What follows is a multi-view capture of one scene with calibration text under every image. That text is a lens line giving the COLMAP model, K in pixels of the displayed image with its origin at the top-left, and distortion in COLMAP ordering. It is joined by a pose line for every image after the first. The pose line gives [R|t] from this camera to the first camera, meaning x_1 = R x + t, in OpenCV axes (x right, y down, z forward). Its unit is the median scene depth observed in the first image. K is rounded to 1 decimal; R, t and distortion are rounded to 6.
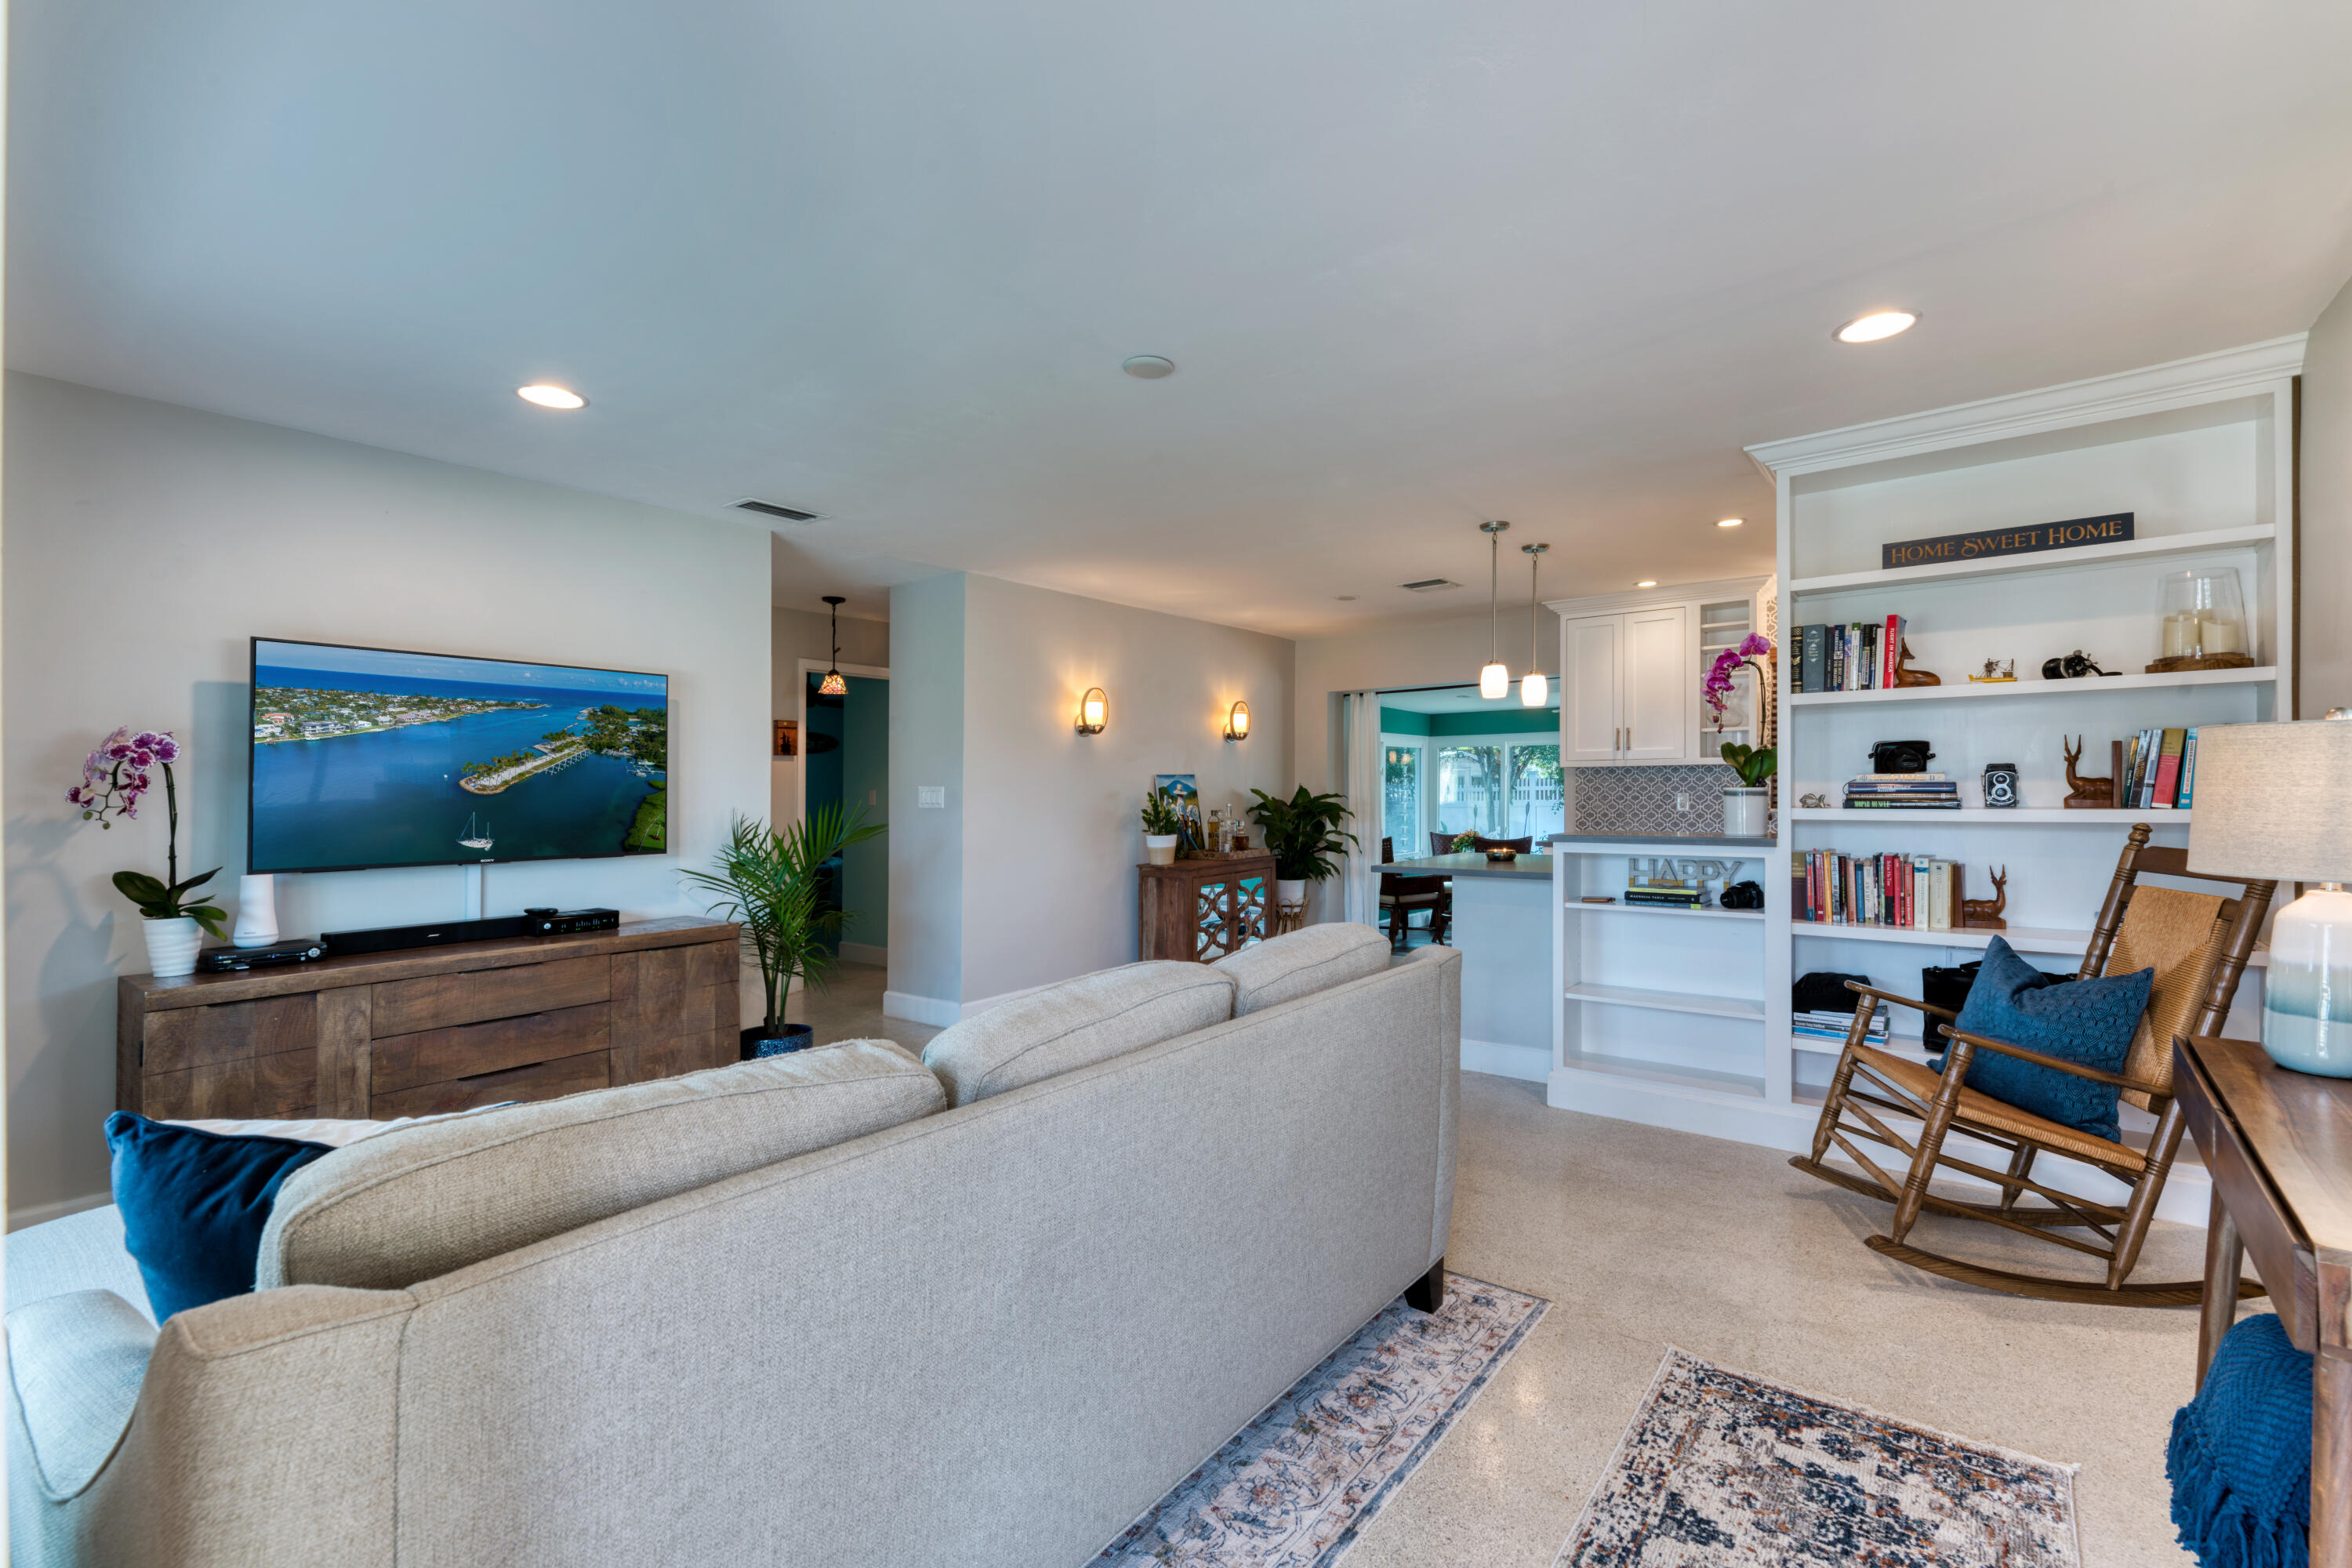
lens RADIAL K [[1043.2, 0, 1192.7], [0, 1043.2, 793.4], [0, 0, 1]] dist [0.004549, -0.000534]
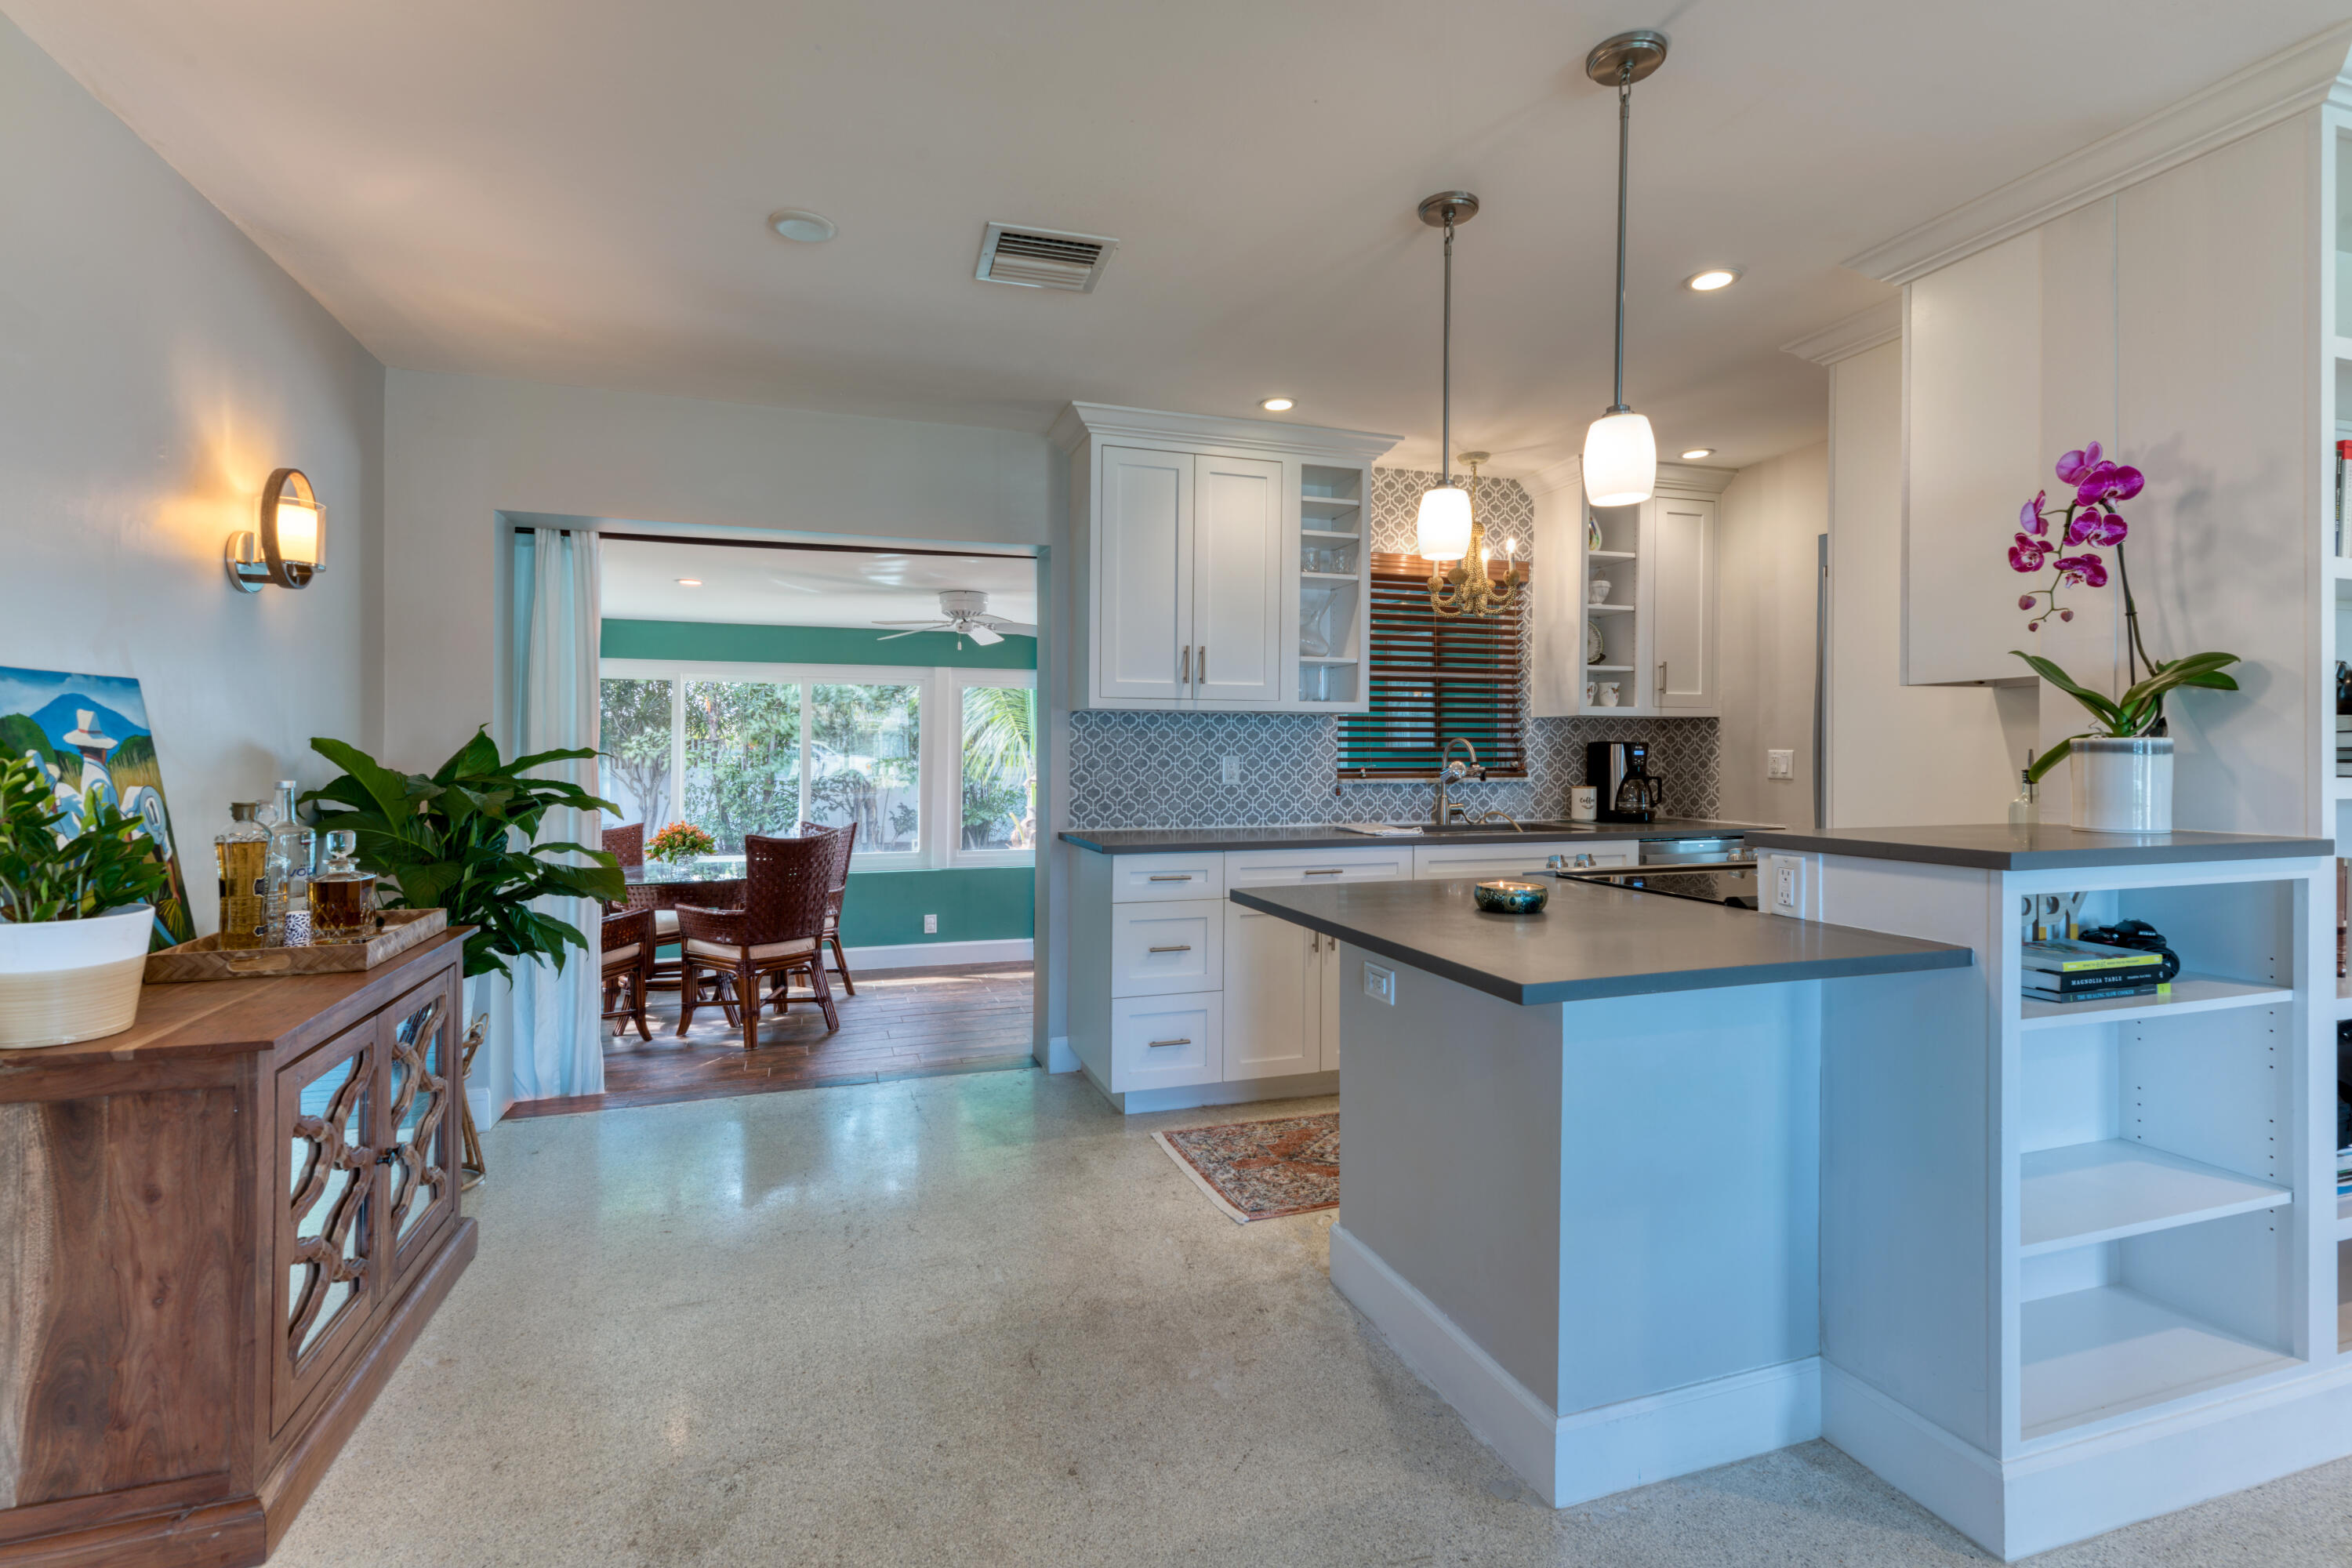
lens RADIAL K [[1043.2, 0, 1177.8], [0, 1043.2, 780.5], [0, 0, 1]] dist [0.004549, -0.000534]
pose [[0.544048, -0.010551, 0.838988, -0.090292], [-0.001912, 0.999903, 0.013814, 0.005562], [-0.839052, -0.009120, 0.543975, 0.656470]]
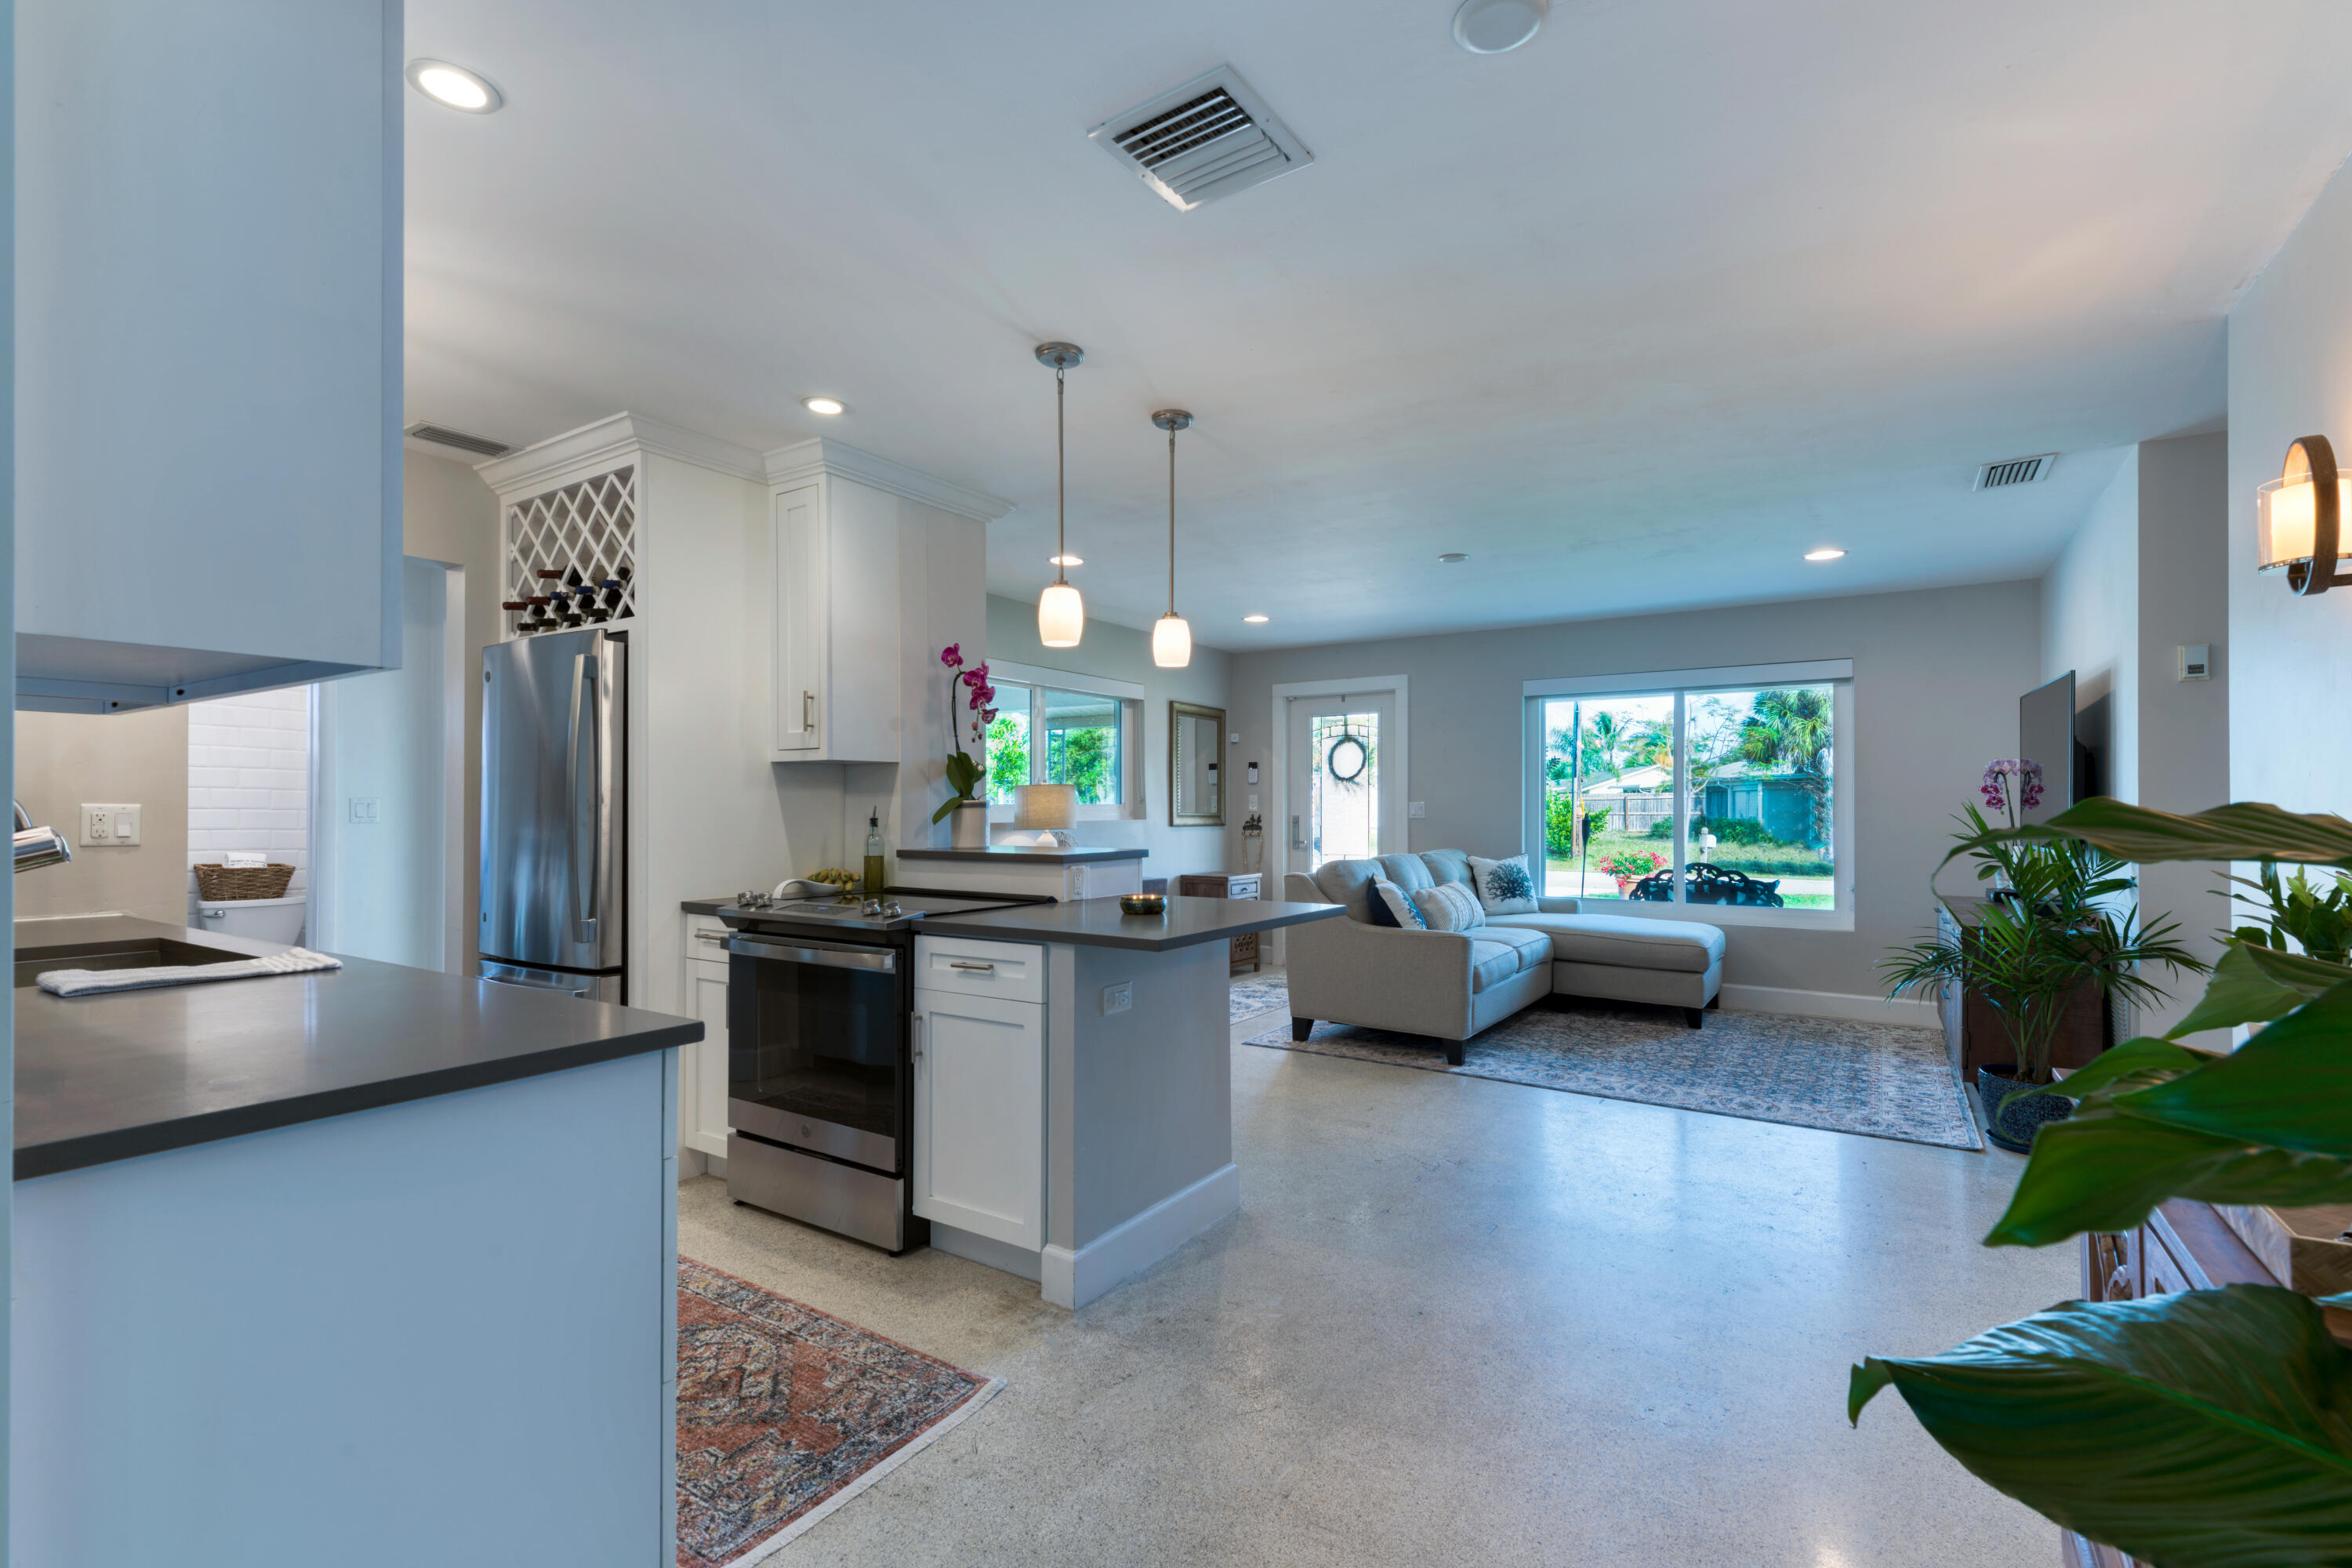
lens RADIAL K [[1043.2, 0, 1192.1], [0, 1043.2, 794.1], [0, 0, 1]] dist [0.004549, -0.000534]
pose [[-0.996731, 0.004186, -0.080683, 0.209482], [0.004826, 0.999958, -0.007733, -0.003486], [0.080647, -0.008097, -0.996710, 1.165945]]
